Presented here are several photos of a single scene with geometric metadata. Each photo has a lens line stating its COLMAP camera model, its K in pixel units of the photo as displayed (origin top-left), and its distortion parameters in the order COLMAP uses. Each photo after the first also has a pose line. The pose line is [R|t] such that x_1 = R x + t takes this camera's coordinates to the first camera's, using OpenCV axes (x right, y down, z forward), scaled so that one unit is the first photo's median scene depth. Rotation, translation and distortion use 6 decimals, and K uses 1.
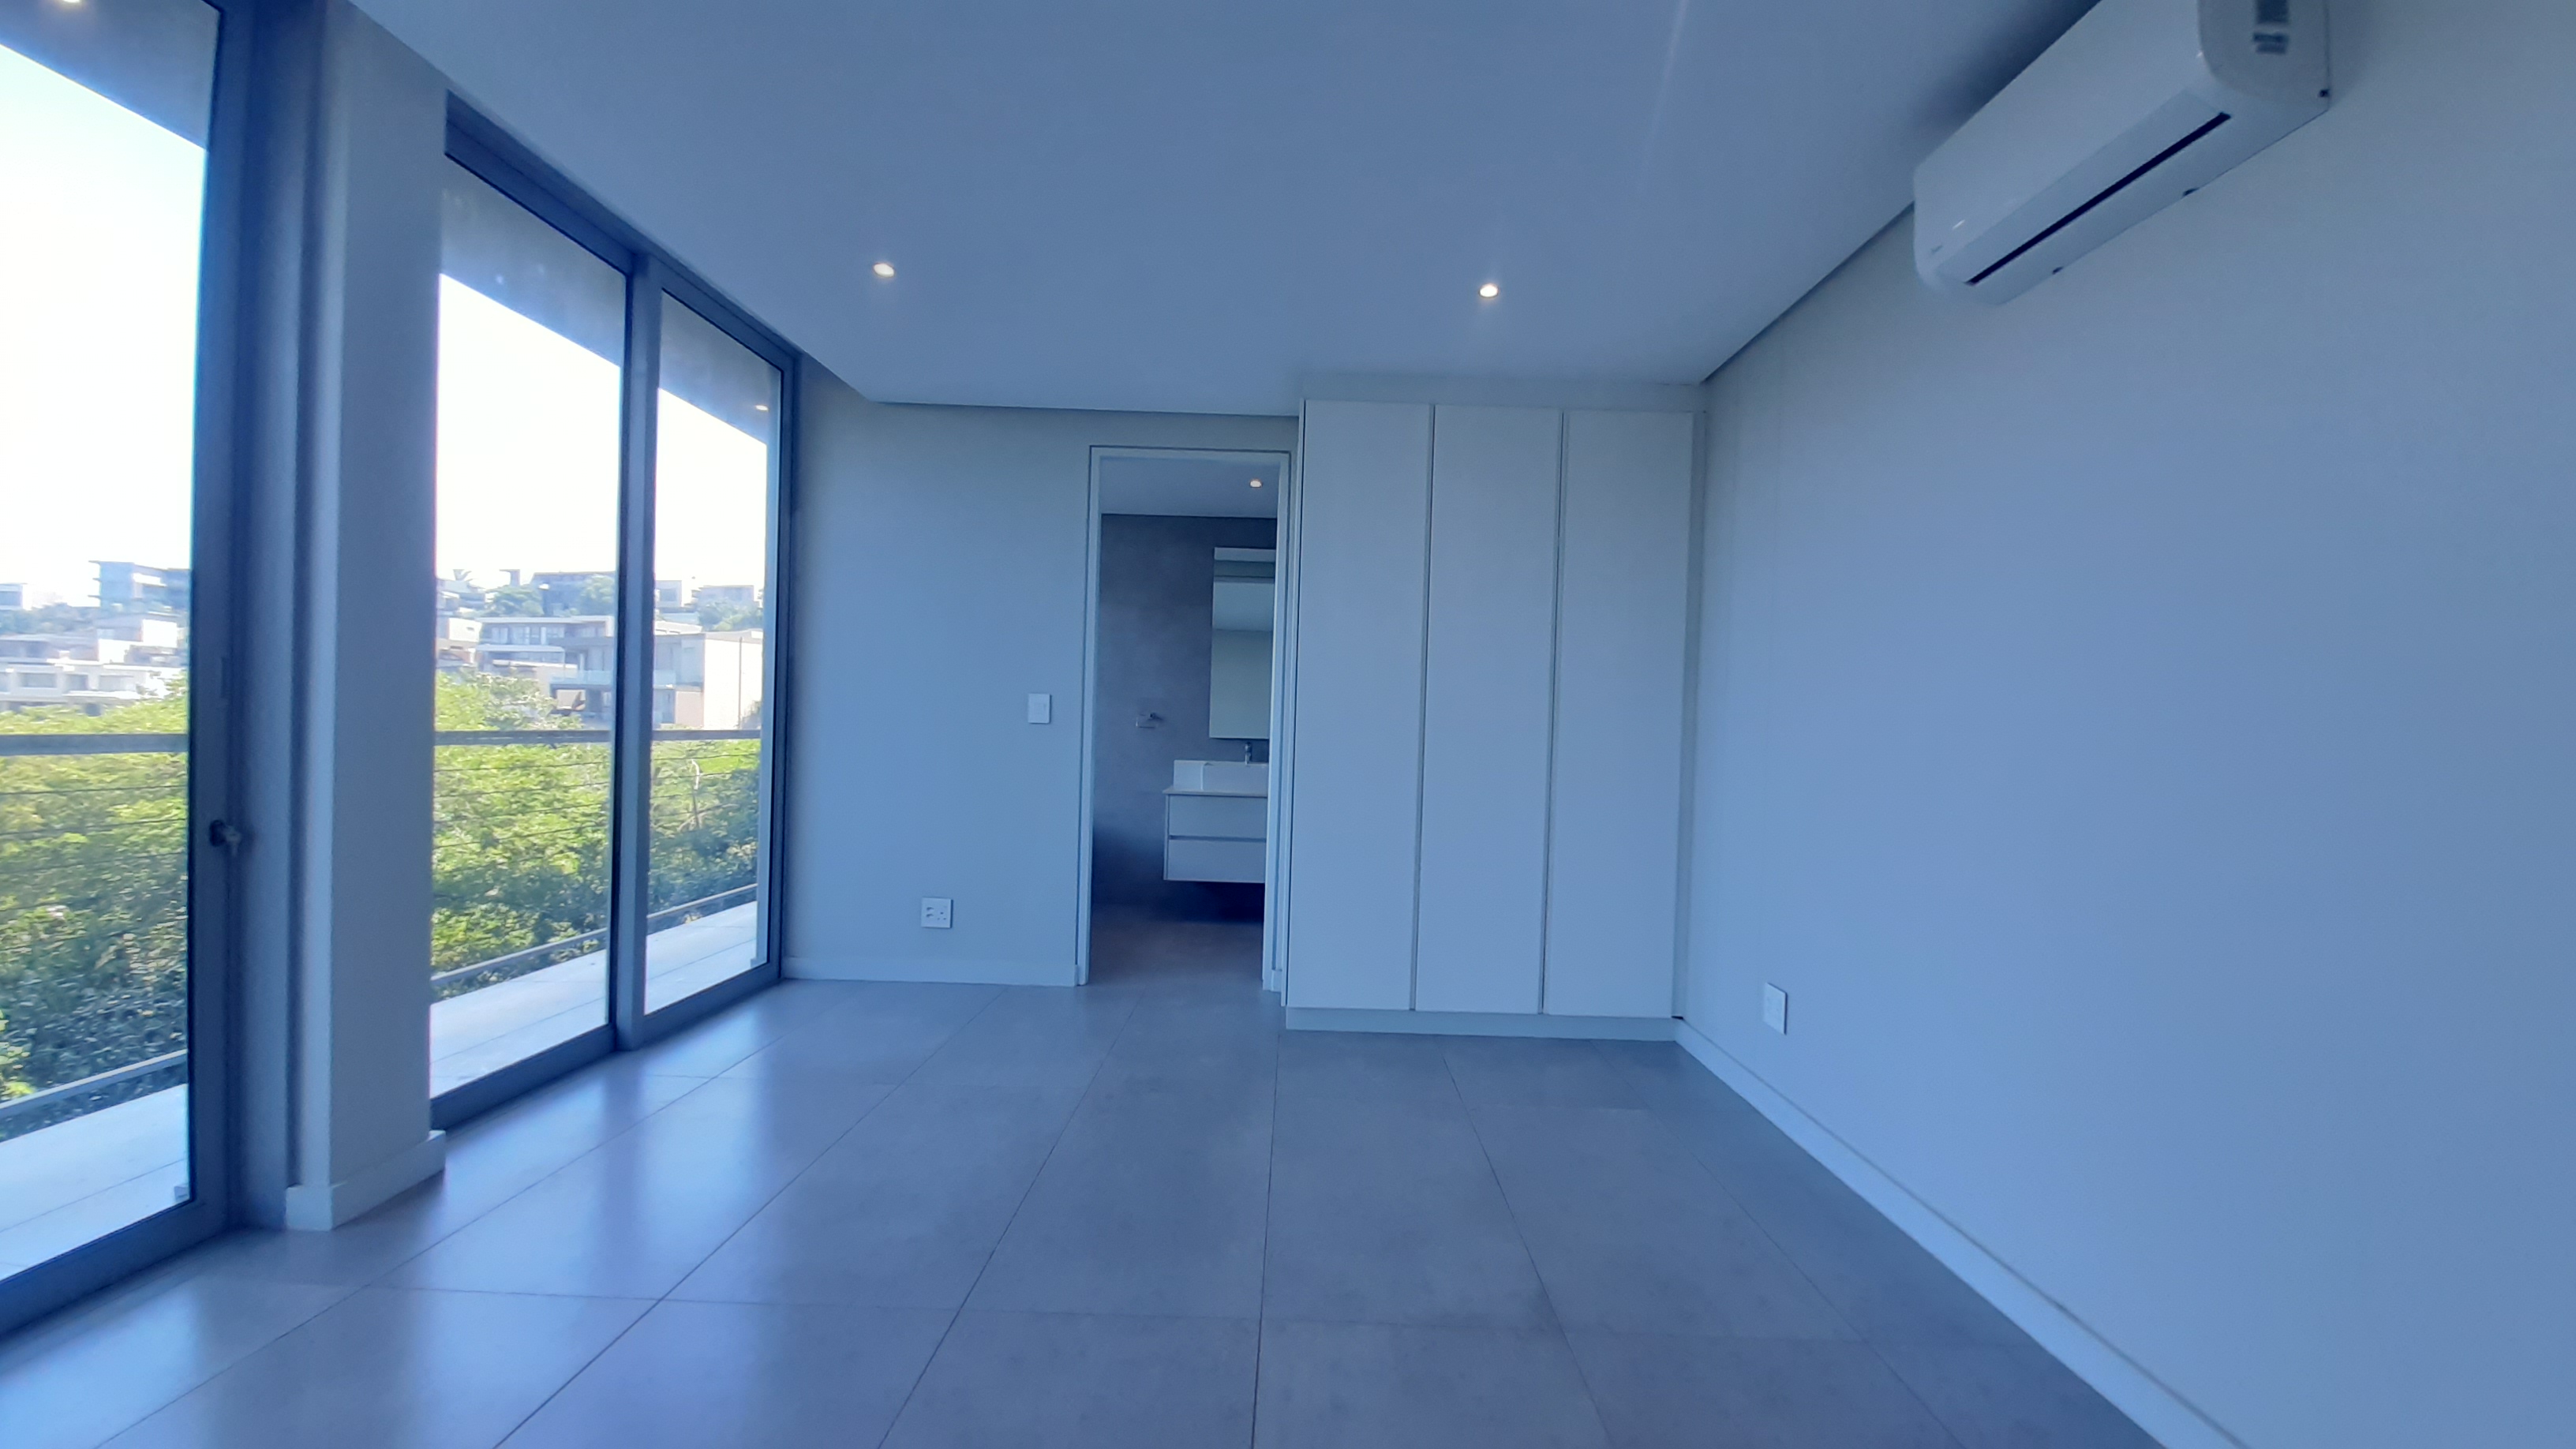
lens RADIAL K [[997.6, 0, 1290.9], [0, 997.6, 737.2], [0, 0, 1]] dist [0.006260, -0.010282]
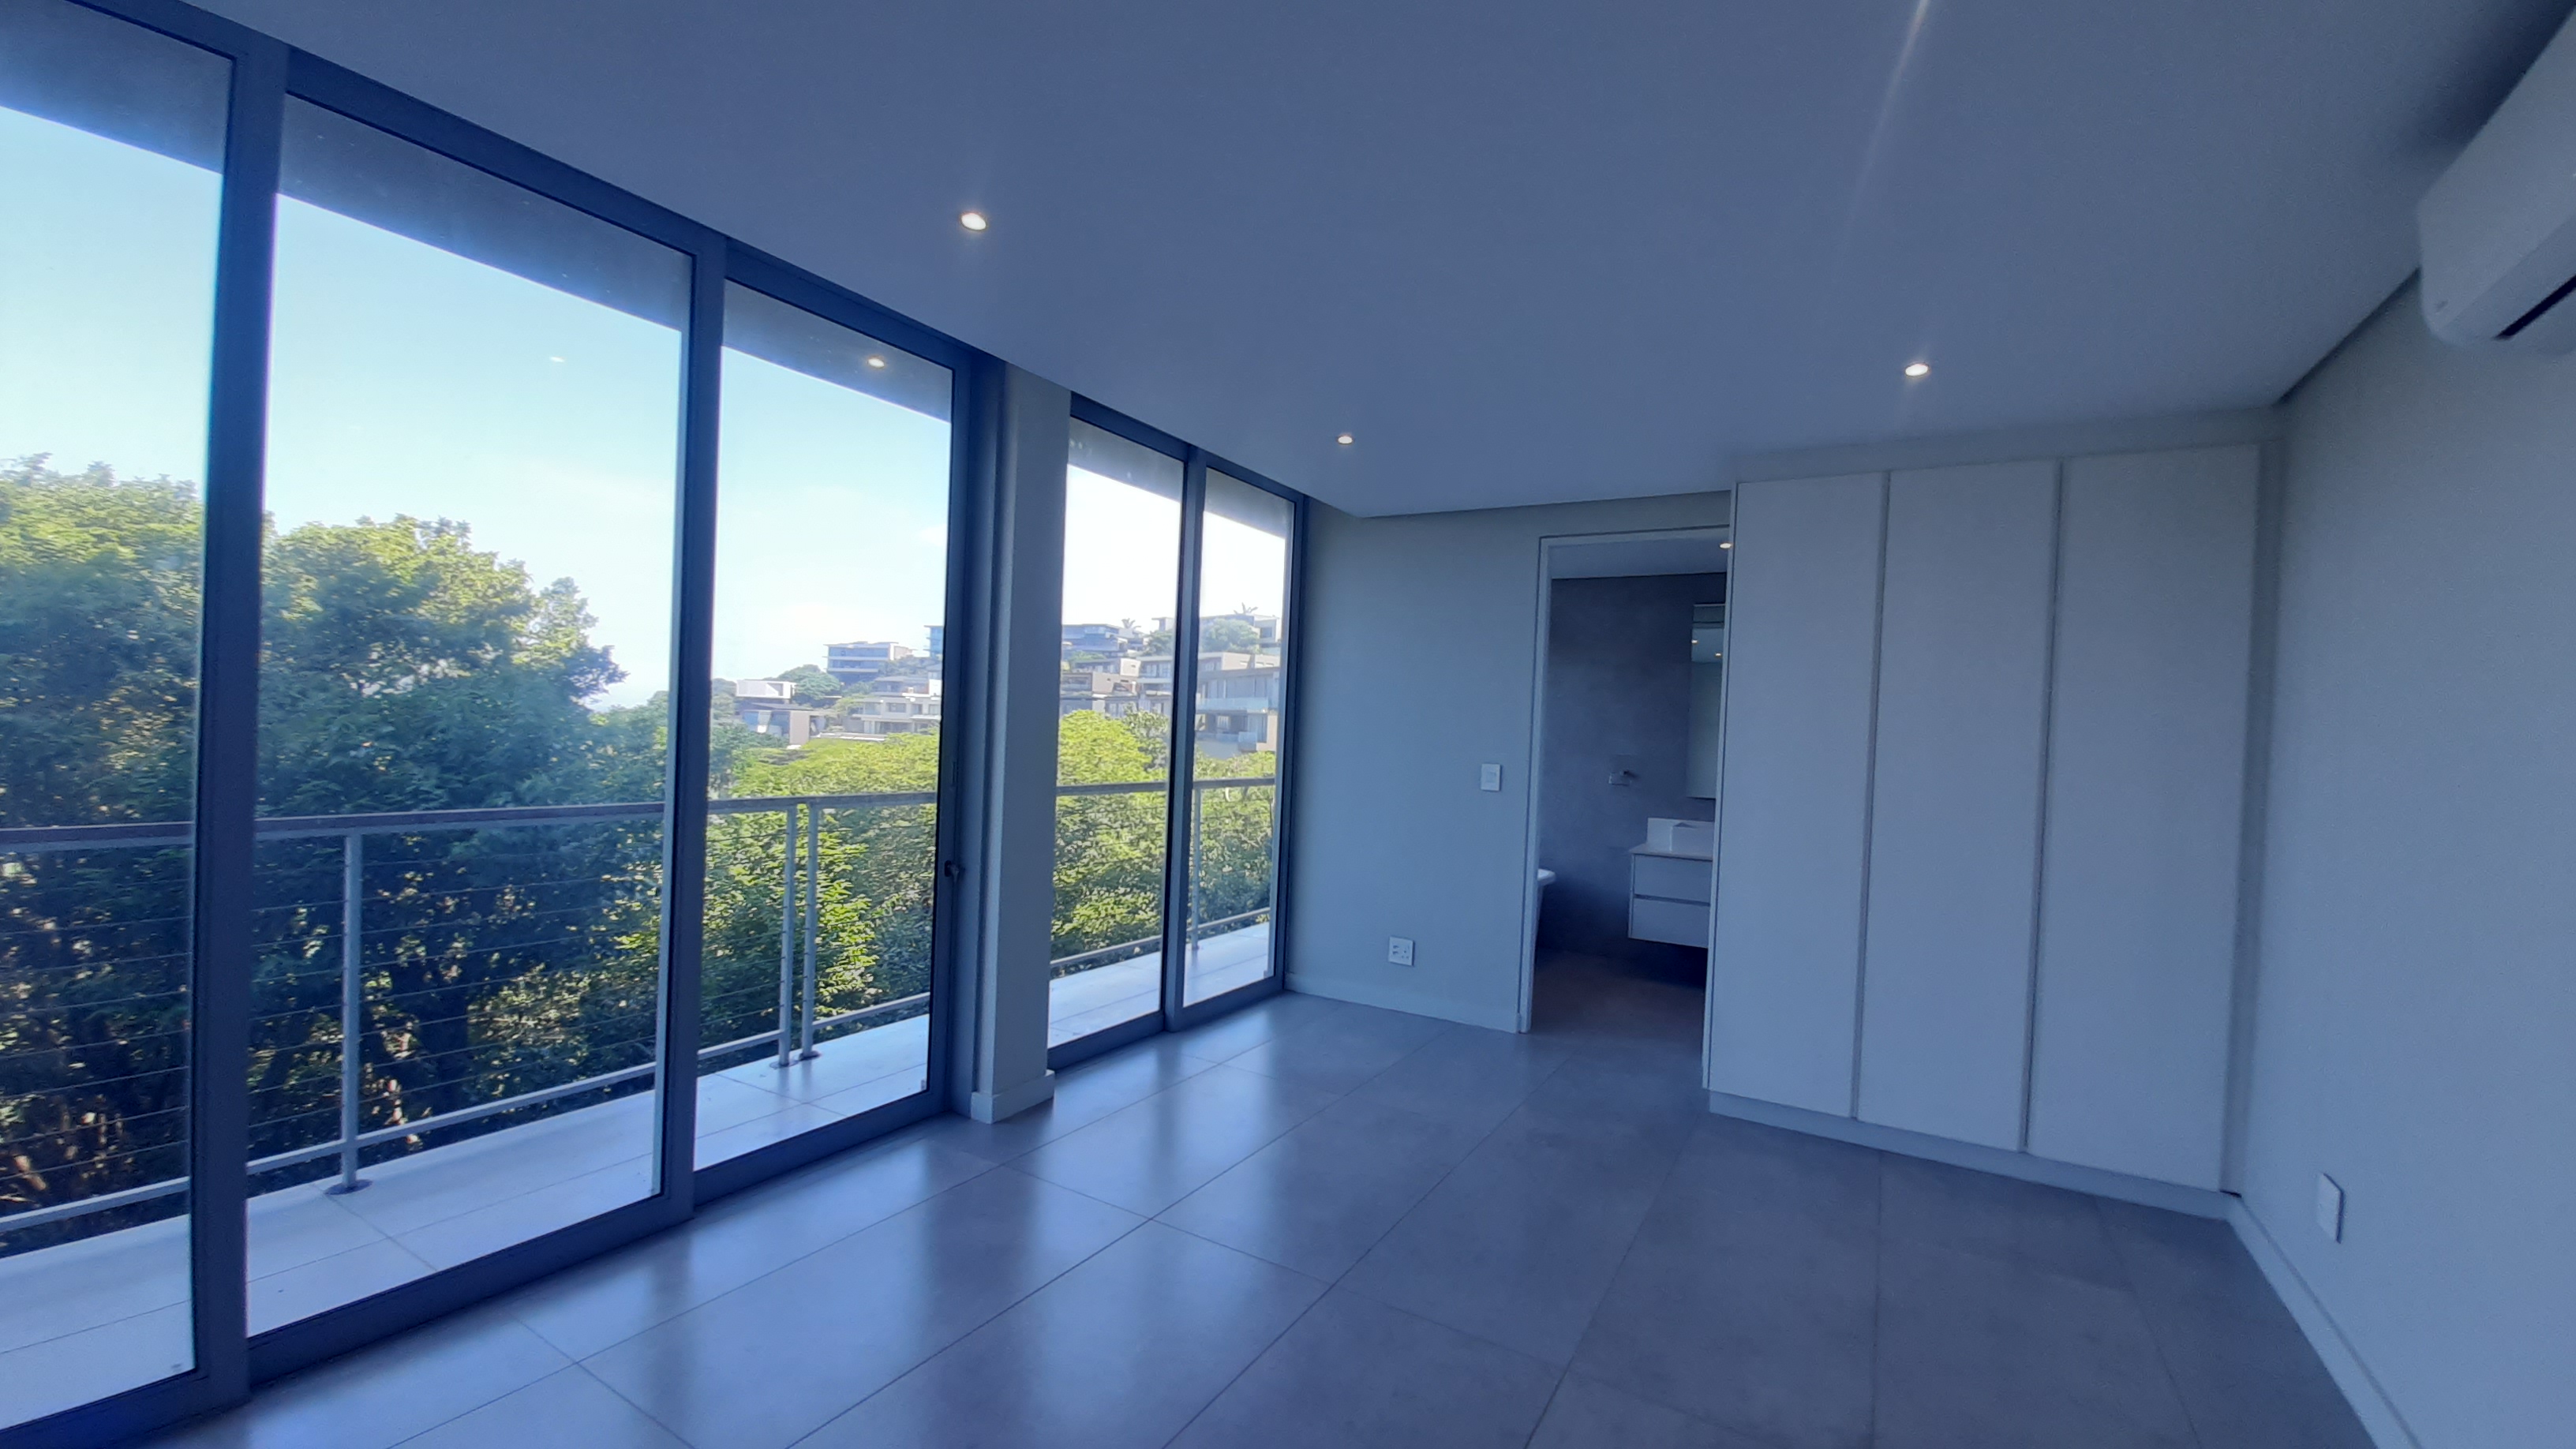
lens RADIAL K [[997.6, 0, 1290.9], [0, 997.6, 737.2], [0, 0, 1]] dist [0.006260, -0.010282]
pose [[0.862277, 0.009558, -0.506347, 0.136029], [-0.020444, 0.999664, -0.015945, -0.058223], [0.506025, 0.024101, 0.862182, -0.082921]]
